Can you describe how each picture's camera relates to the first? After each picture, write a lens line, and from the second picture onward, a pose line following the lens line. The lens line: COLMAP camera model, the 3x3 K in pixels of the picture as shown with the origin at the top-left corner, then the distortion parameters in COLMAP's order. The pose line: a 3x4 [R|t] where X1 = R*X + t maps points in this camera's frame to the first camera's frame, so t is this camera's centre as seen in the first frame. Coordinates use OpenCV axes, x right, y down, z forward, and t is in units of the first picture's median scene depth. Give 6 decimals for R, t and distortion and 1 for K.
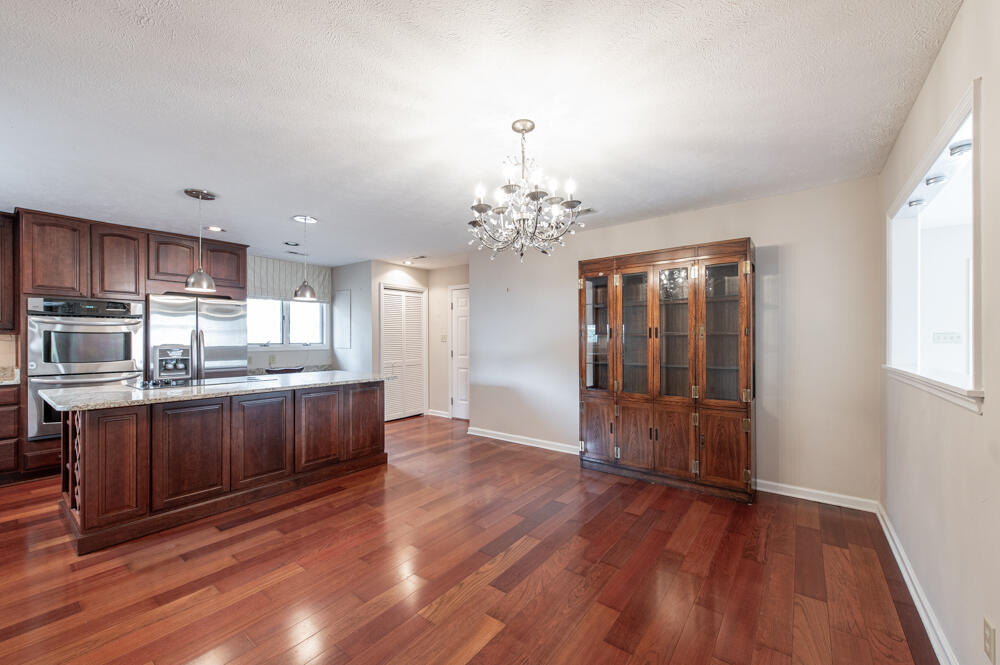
lens RADIAL K [[391.9, 0, 496.7], [0, 391.9, 342.8], [0, 0, 1]] dist [0.004004, 0.000069]
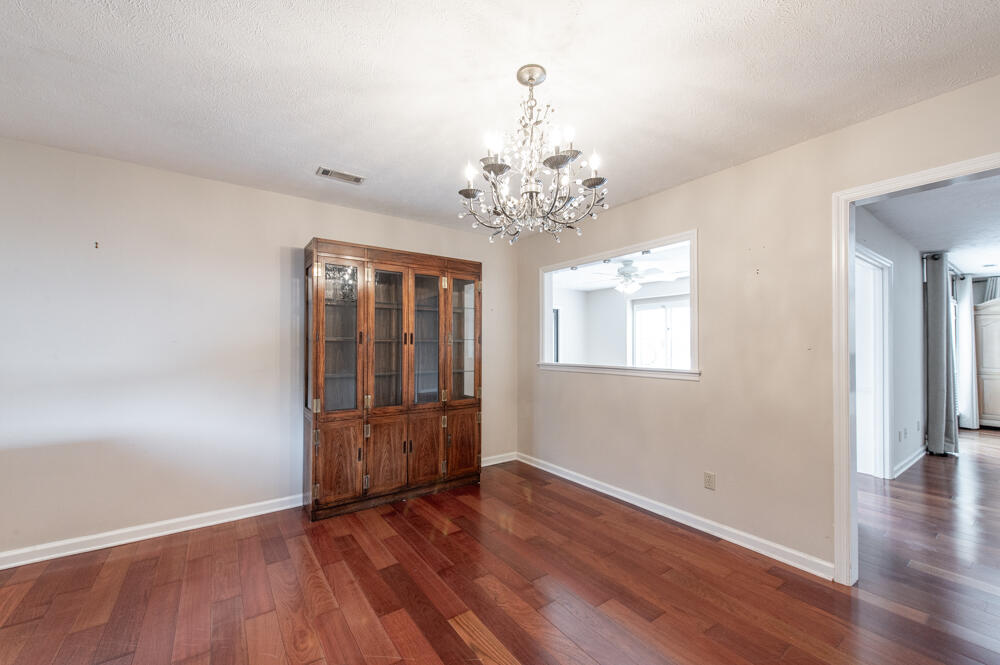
lens RADIAL K [[391.9, 0, 496.7], [0, 391.9, 342.8], [0, 0, 1]] dist [0.004004, 0.000069]
pose [[0.290357, 0.009689, 0.956869, -0.437501], [0.003763, 0.999929, -0.011266, -0.004486], [-0.956911, 0.006872, 0.290300, 0.525509]]
